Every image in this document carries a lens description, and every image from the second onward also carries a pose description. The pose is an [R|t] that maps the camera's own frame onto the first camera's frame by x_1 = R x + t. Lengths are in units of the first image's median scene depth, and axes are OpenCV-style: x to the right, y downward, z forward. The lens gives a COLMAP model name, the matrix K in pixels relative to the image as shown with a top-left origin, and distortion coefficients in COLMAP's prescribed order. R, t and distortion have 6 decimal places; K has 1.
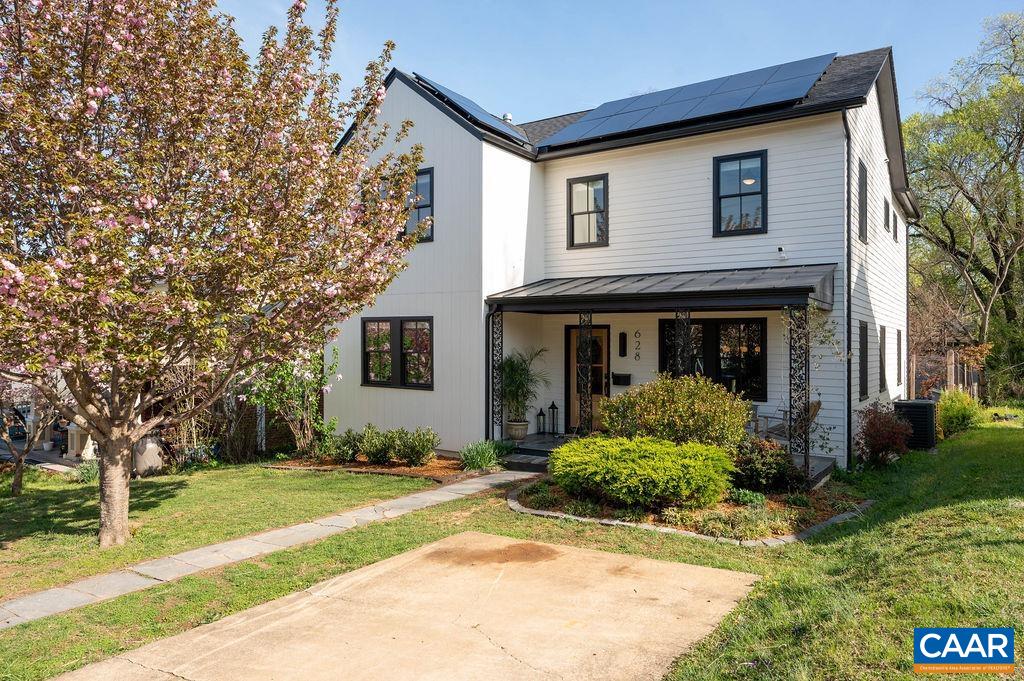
lens RADIAL K [[662.3, 0, 528.4], [0, 662.3, 323.3], [0, 0, 1]] dist [-0.004616, -0.001129]
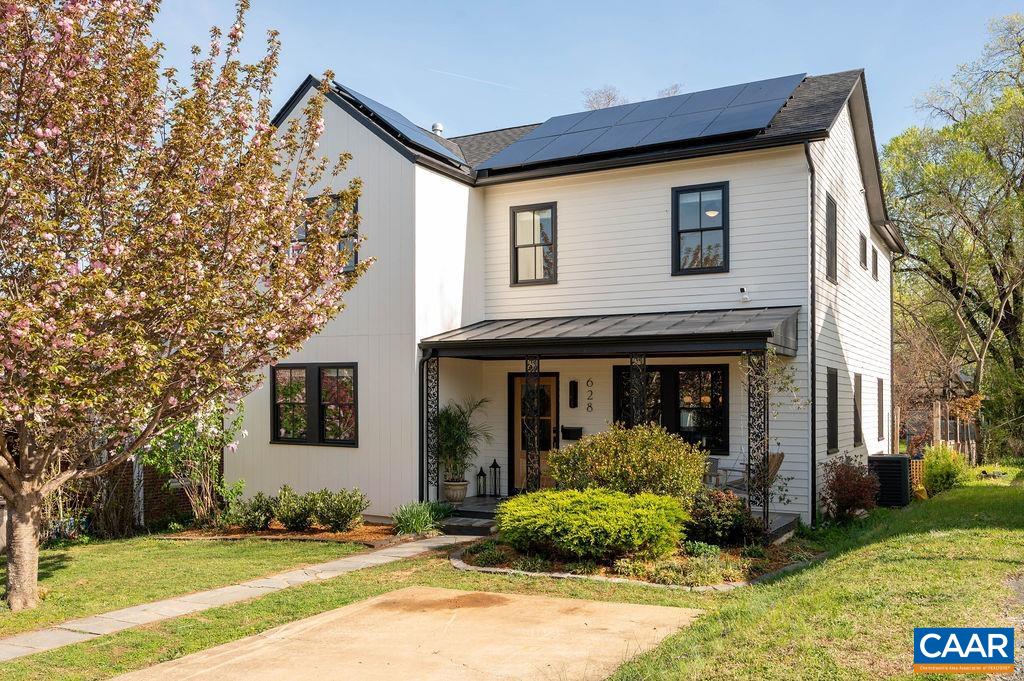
lens RADIAL K [[821.8, 0, 519.1], [0, 821.8, 343.1], [0, 0, 1]] dist [-0.008373, -0.001649]
pose [[0.997125, 0.002925, 0.075720, -0.015786], [-0.000190, 0.999348, -0.036093, 0.003483], [-0.075776, 0.035975, 0.996476, -0.108784]]
